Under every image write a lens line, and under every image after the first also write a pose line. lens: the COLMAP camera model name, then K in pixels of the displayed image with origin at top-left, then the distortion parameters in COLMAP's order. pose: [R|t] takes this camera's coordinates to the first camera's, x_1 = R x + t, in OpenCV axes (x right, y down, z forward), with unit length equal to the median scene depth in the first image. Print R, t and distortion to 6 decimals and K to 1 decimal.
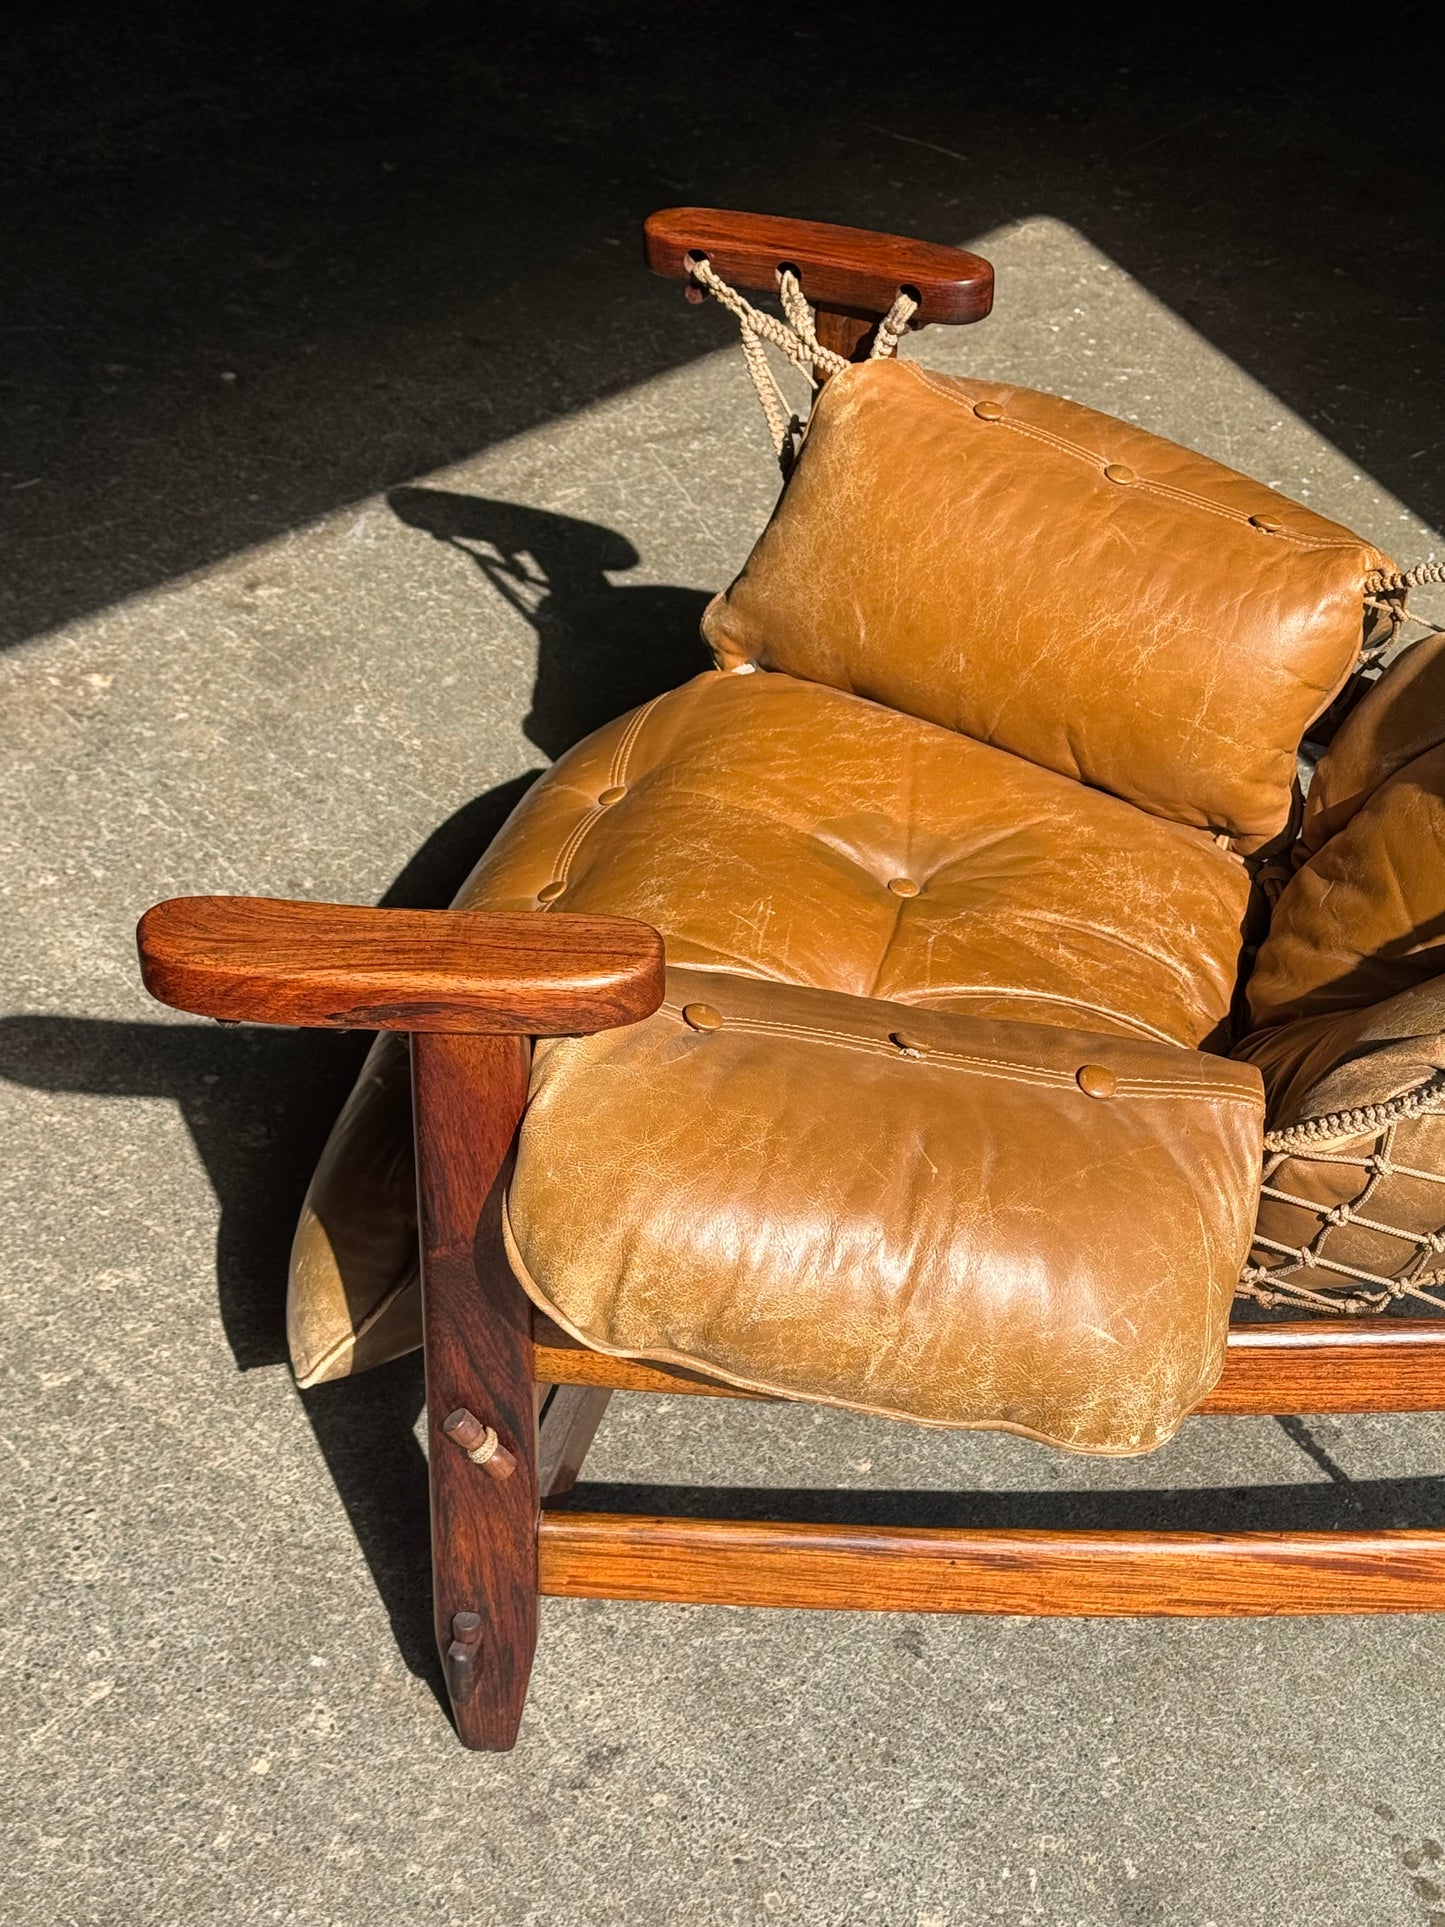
lens RADIAL K [[3190.5, 0, 714.5], [0, 3190.5, 933.9], [0, 0, 1]] dist [0.193167, -0.323759]
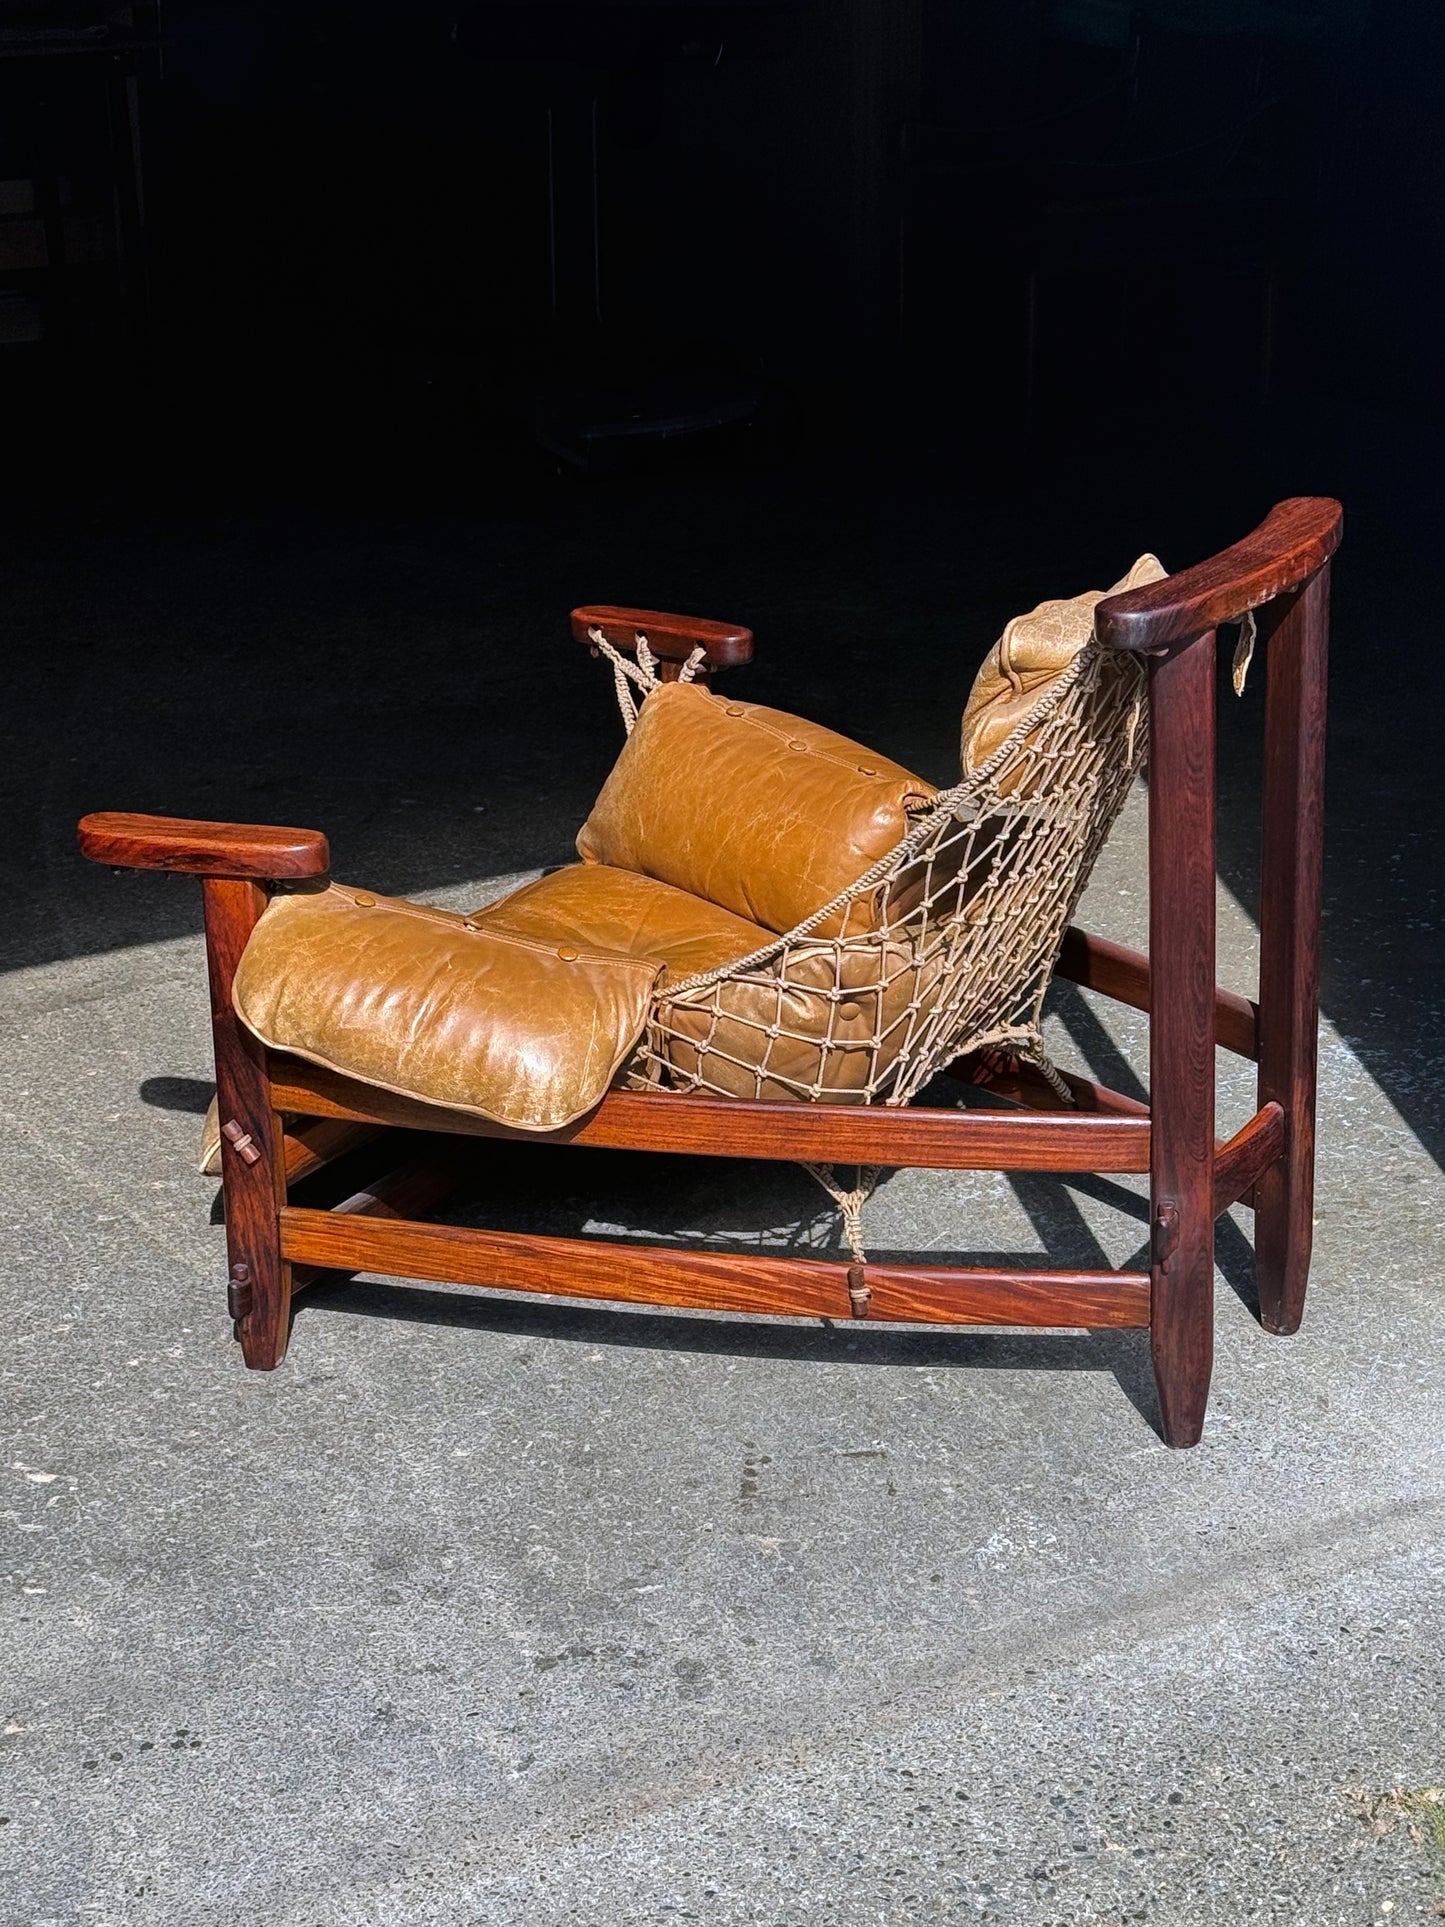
lens RADIAL K [[3511.5, 0, 721.0], [0, 3511.5, 913.4], [0, 0, 1]] dist [0.168545, -0.168143]
pose [[0.966352, 0.052804, -0.251746, 0.572264], [-0.119524, 0.958806, -0.257693, 0.429728], [0.227768, 0.279112, 0.932855, -0.706625]]
